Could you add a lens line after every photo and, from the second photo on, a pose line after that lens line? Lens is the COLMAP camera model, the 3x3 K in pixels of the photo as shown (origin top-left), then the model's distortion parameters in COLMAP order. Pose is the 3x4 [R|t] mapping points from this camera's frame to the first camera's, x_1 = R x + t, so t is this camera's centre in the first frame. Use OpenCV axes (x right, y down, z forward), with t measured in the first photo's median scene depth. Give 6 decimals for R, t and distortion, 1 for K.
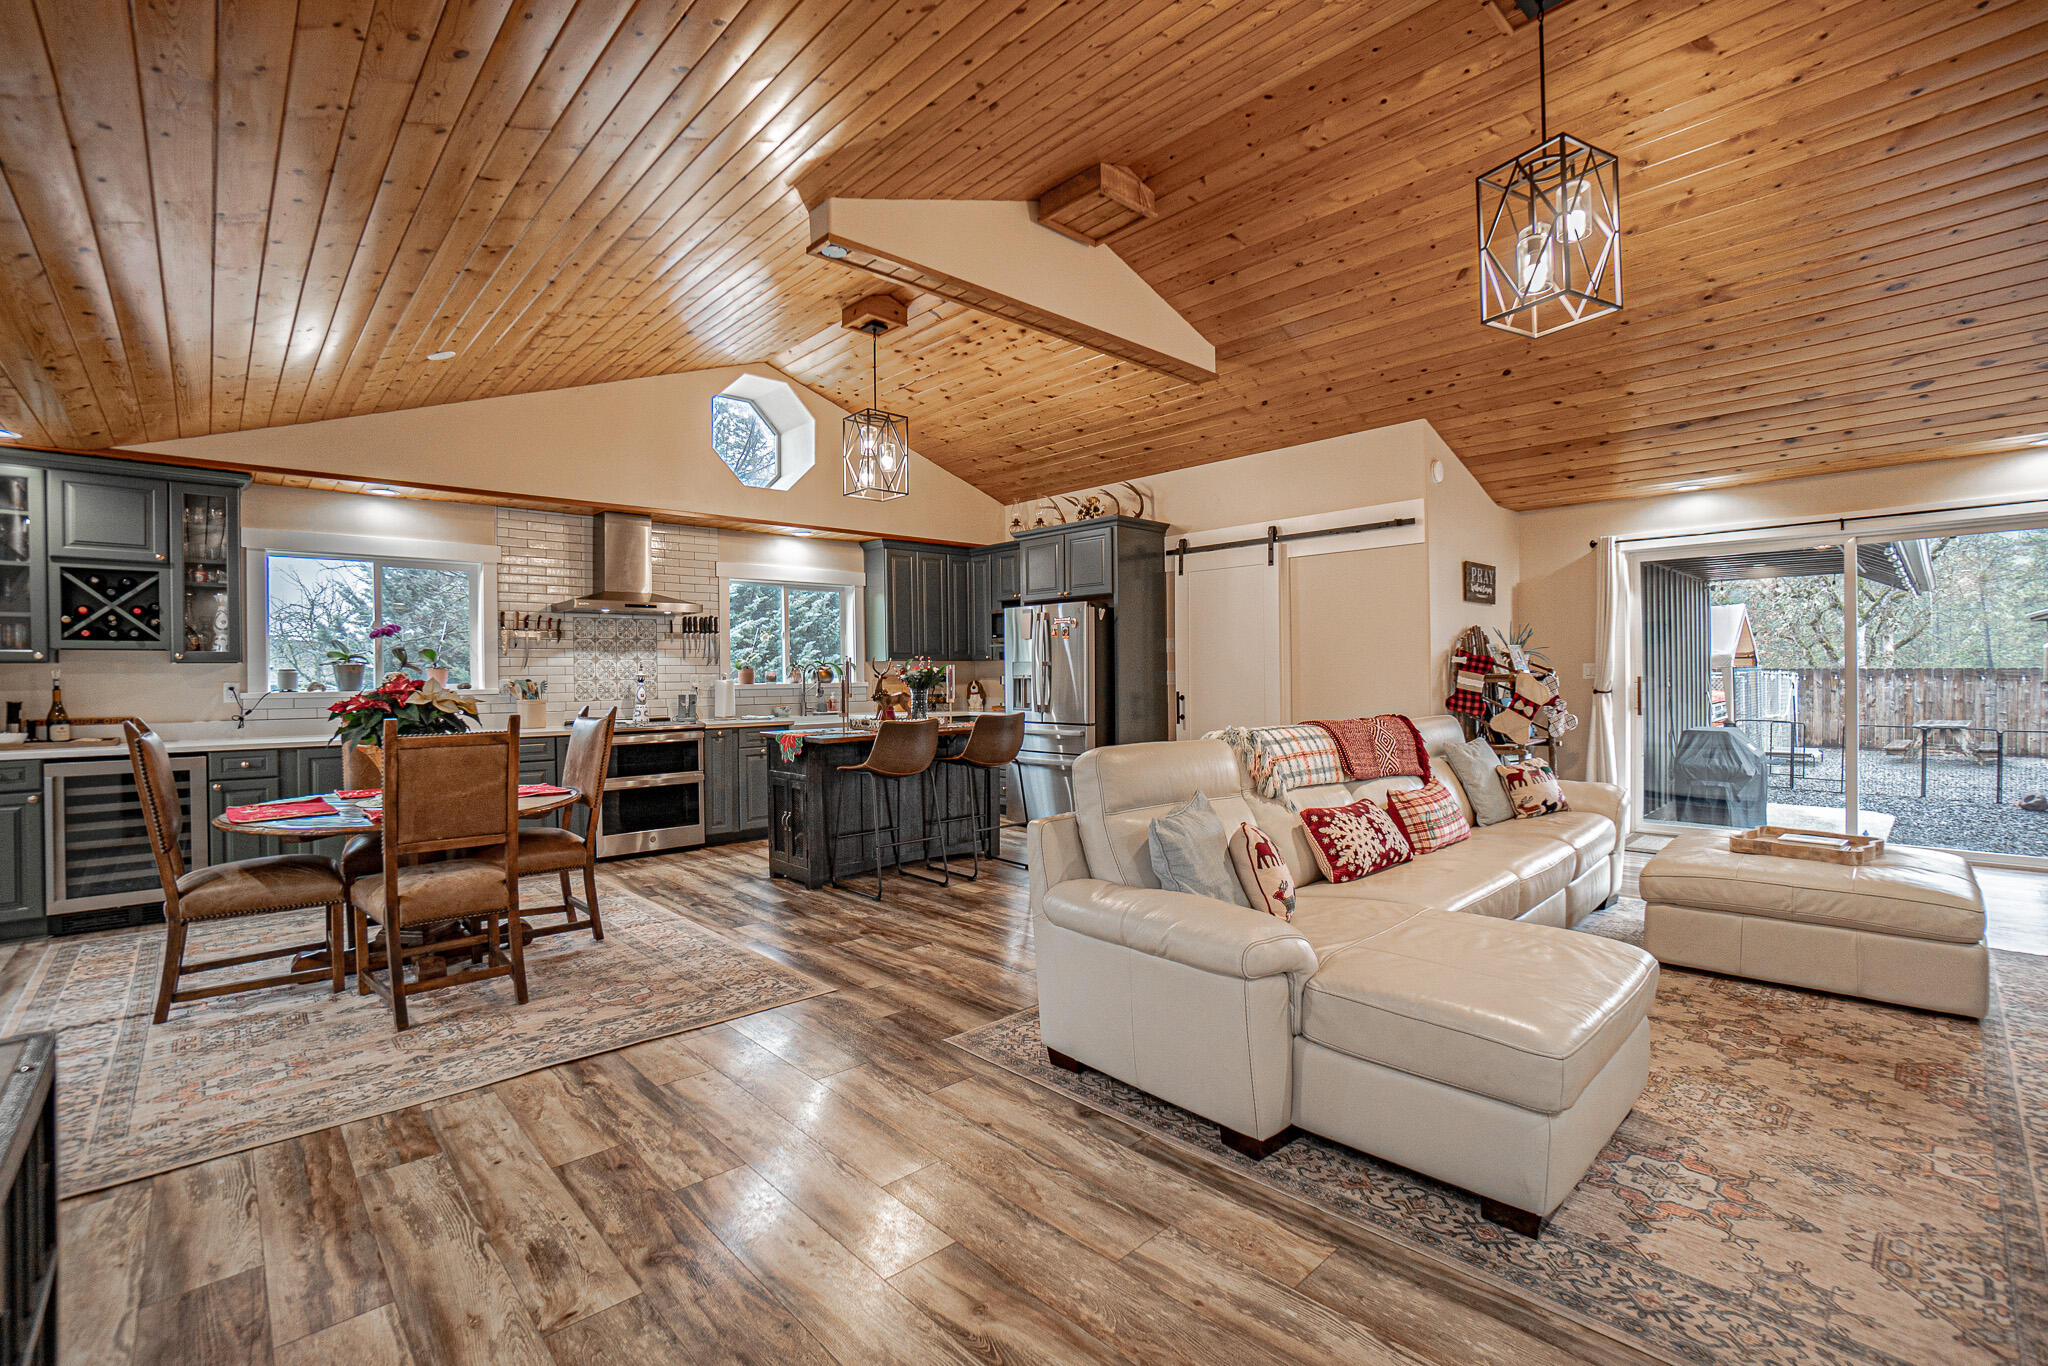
lens RADIAL K [[907.6, 0, 1007.1], [0, 907.6, 679.5], [0, 0, 1]] dist [-0.059327, 0.020843]
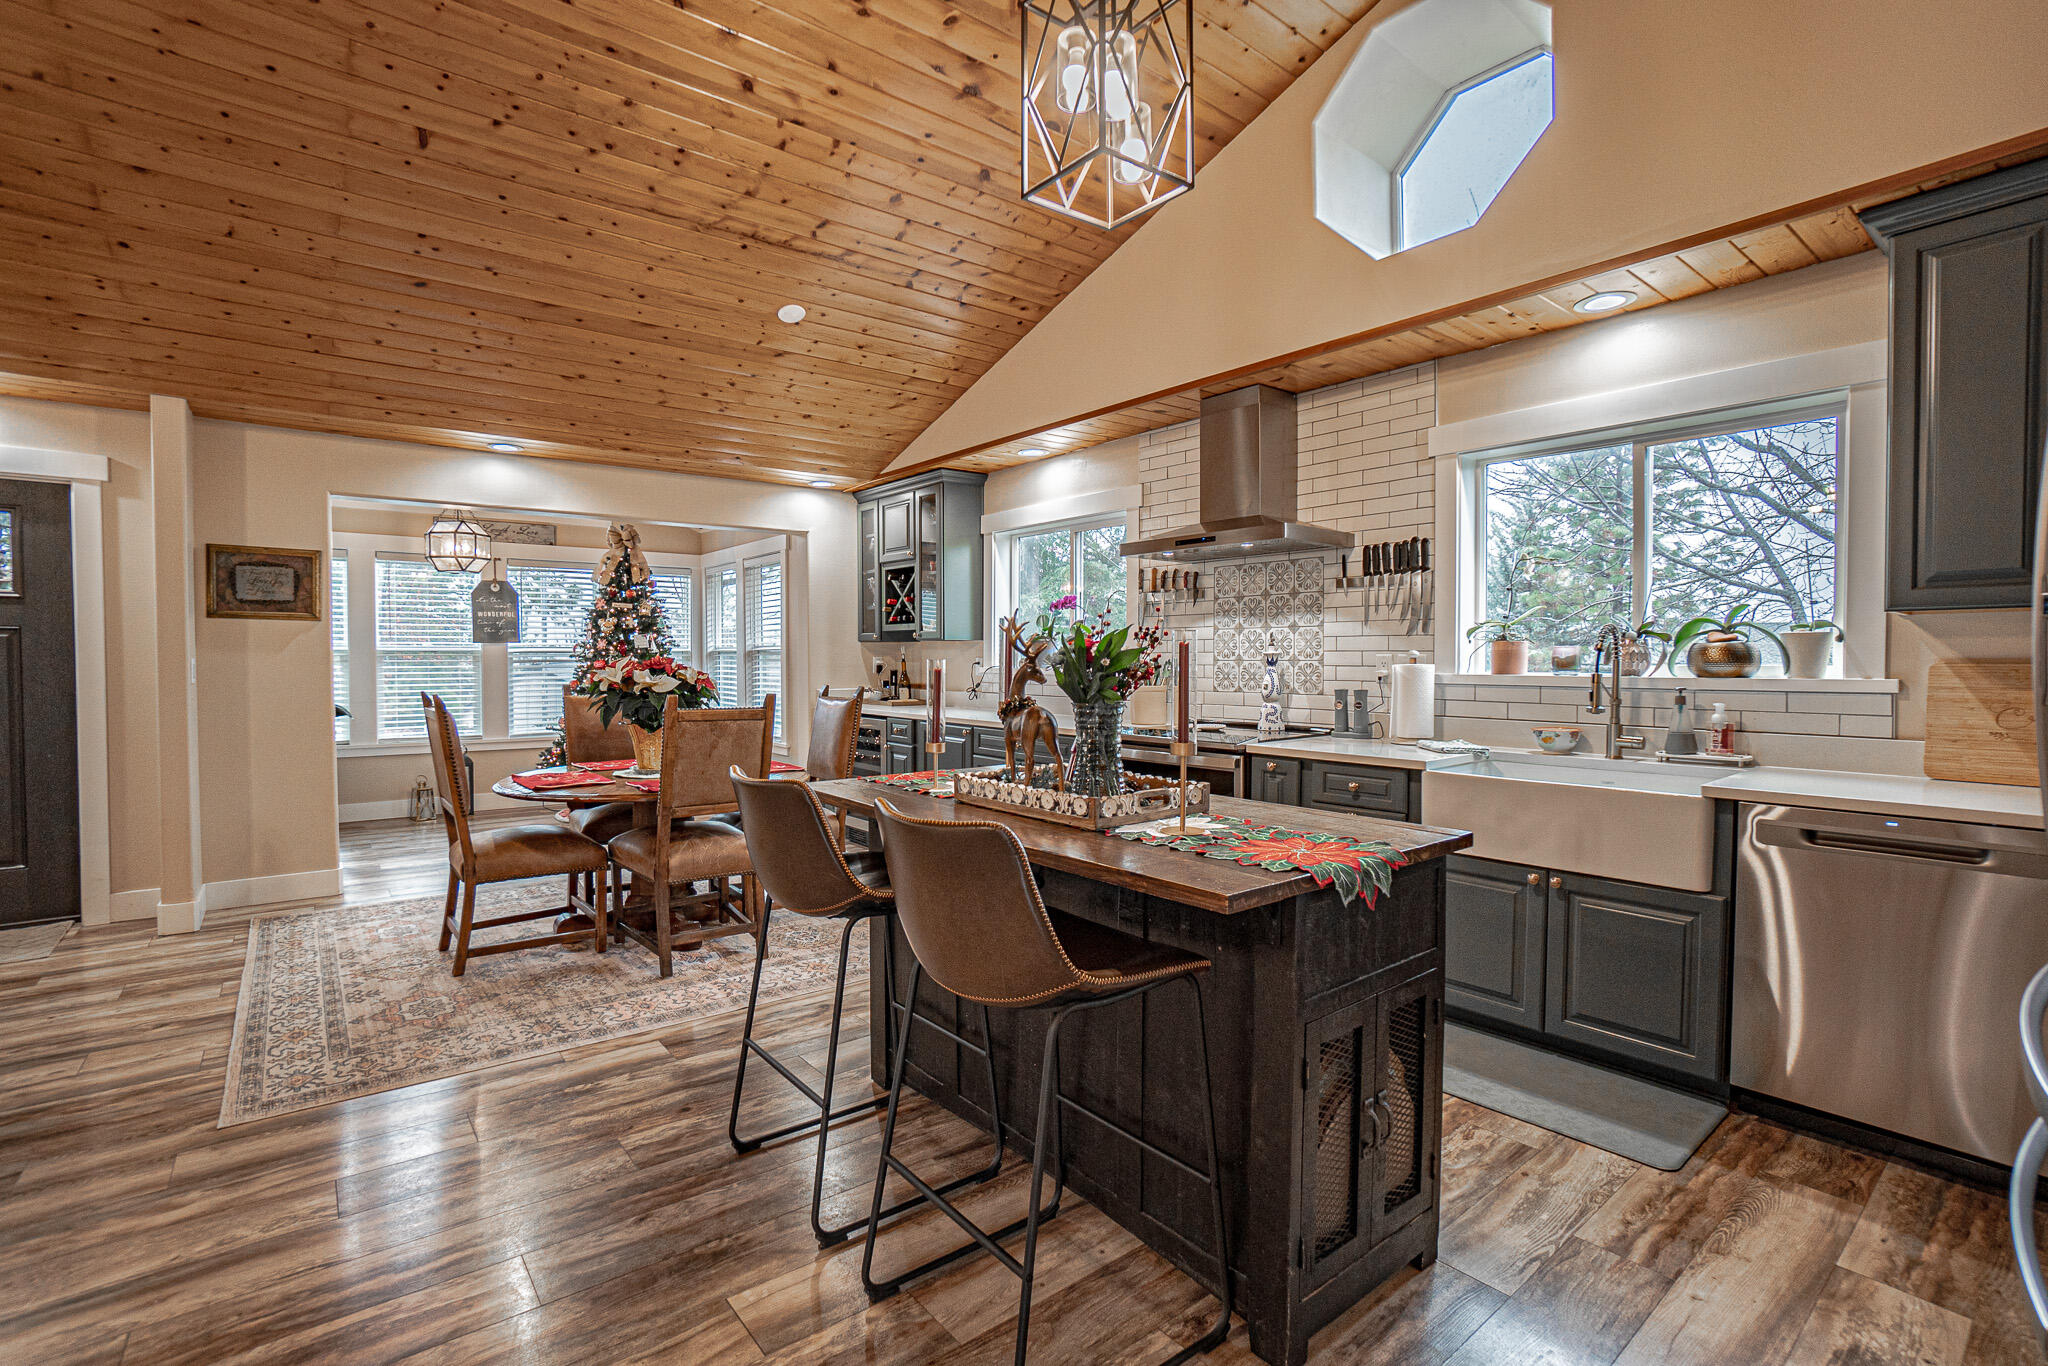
lens RADIAL K [[930.2, 0, 1015.1], [0, 930.2, 683.5], [0, 0, 1]] dist [-0.070367, 0.026201]
pose [[-0.069104, 0.039988, -0.996808, 0.255319], [-0.004245, 0.999175, 0.040377, -0.010127], [0.997600, 0.007021, -0.068877, 1.001498]]
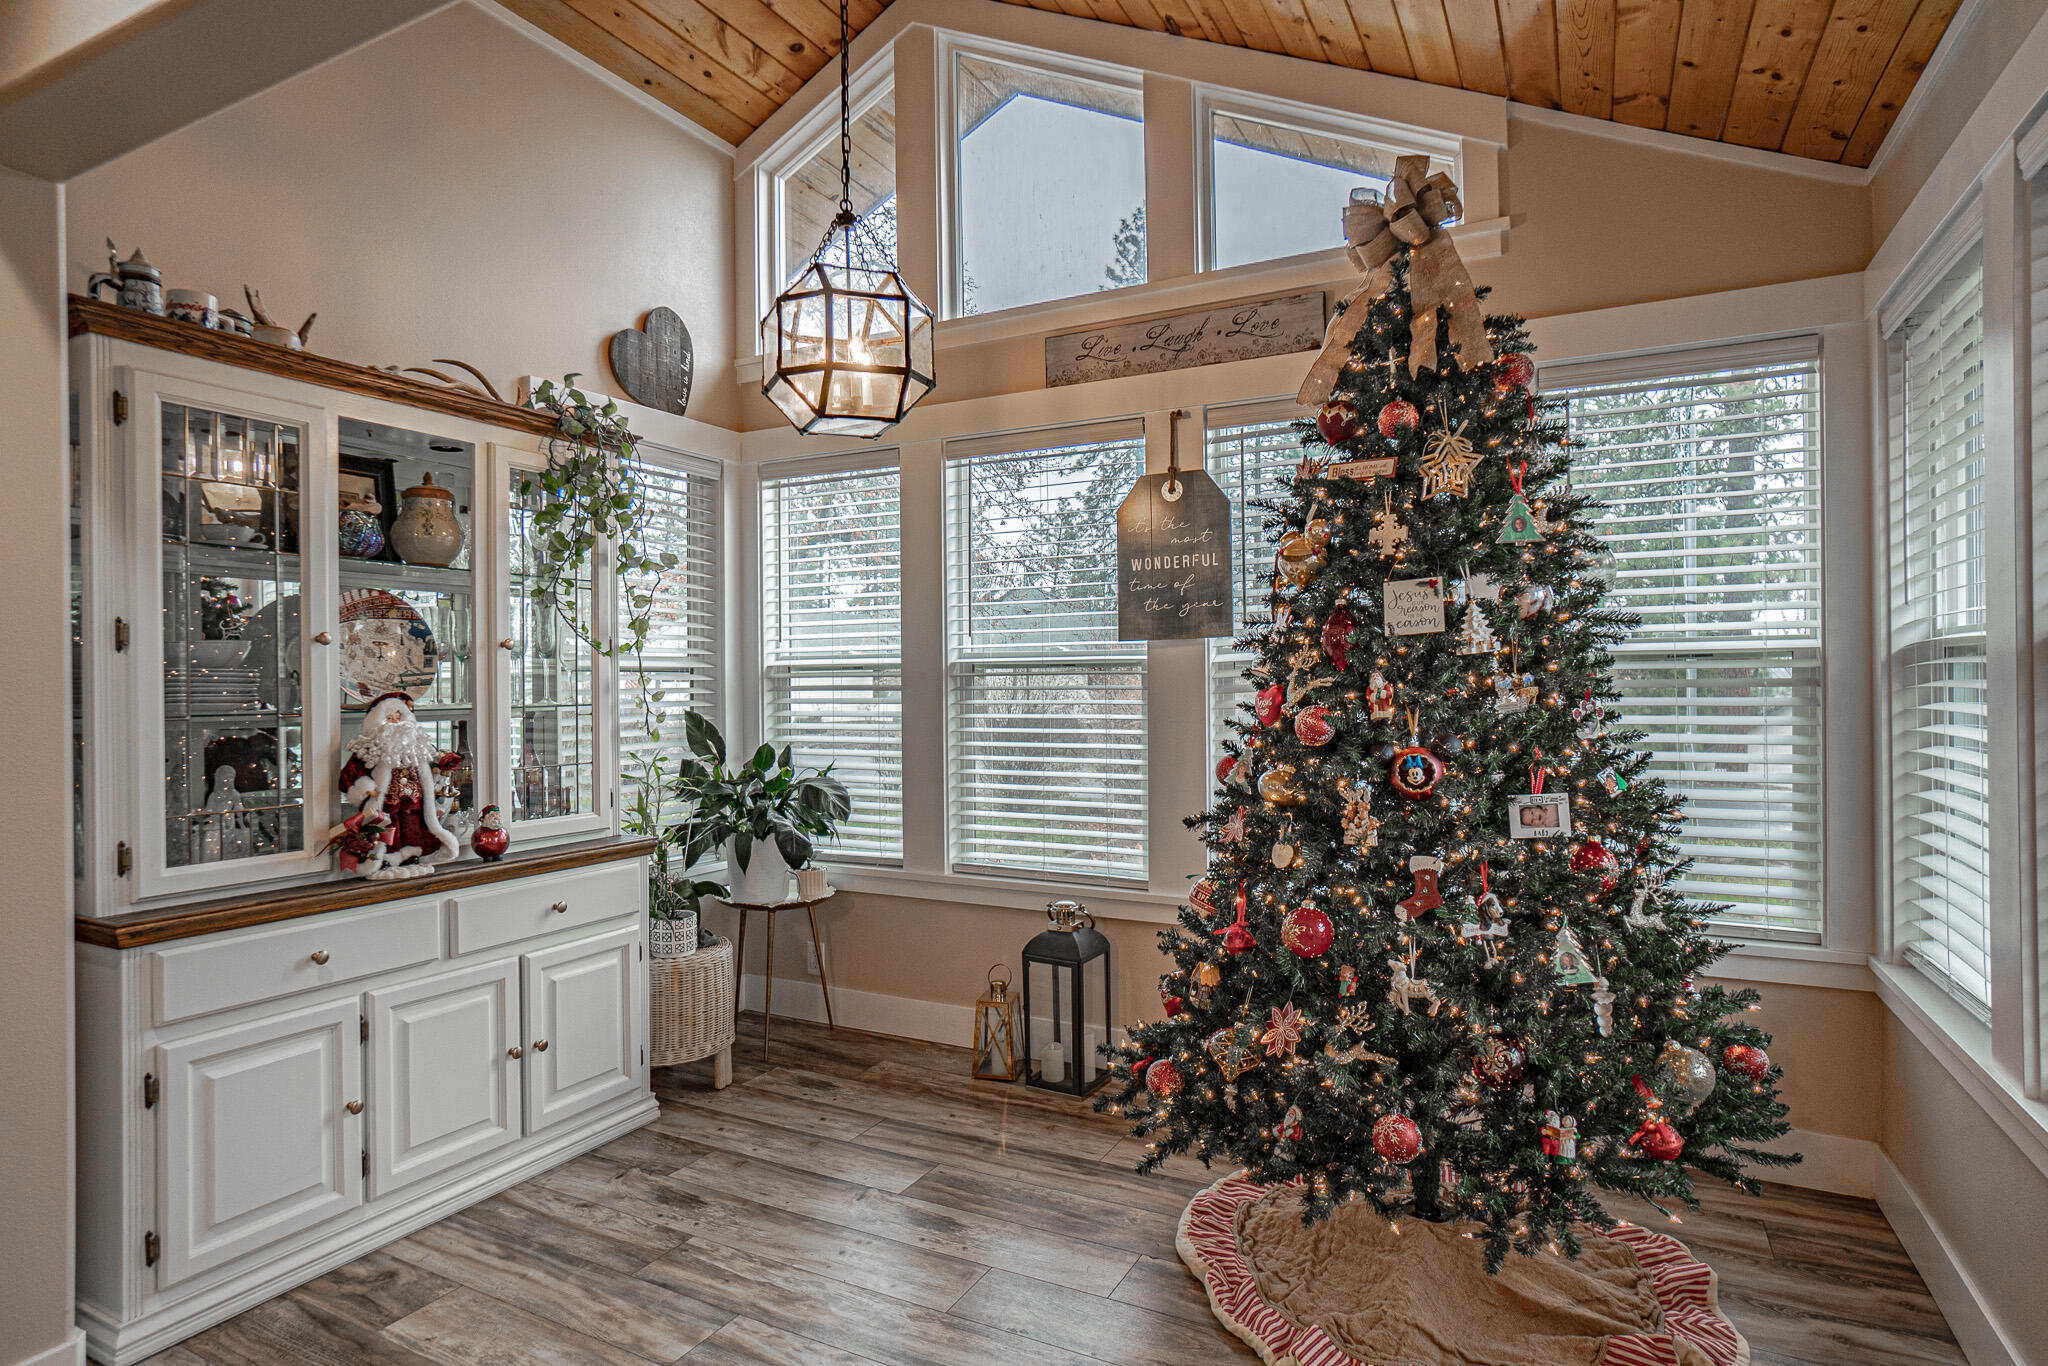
lens RADIAL K [[1124.7, 0, 1024.0], [0, 1124.7, 683.0], [0, 0, 1]] dist [0.000957, -0.000253]
pose [[-0.939040, 0.016630, -0.343407, -0.688048], [0.013933, 0.999850, 0.010319, 0.003853], [0.343527, 0.004906, -0.939130, 0.717093]]
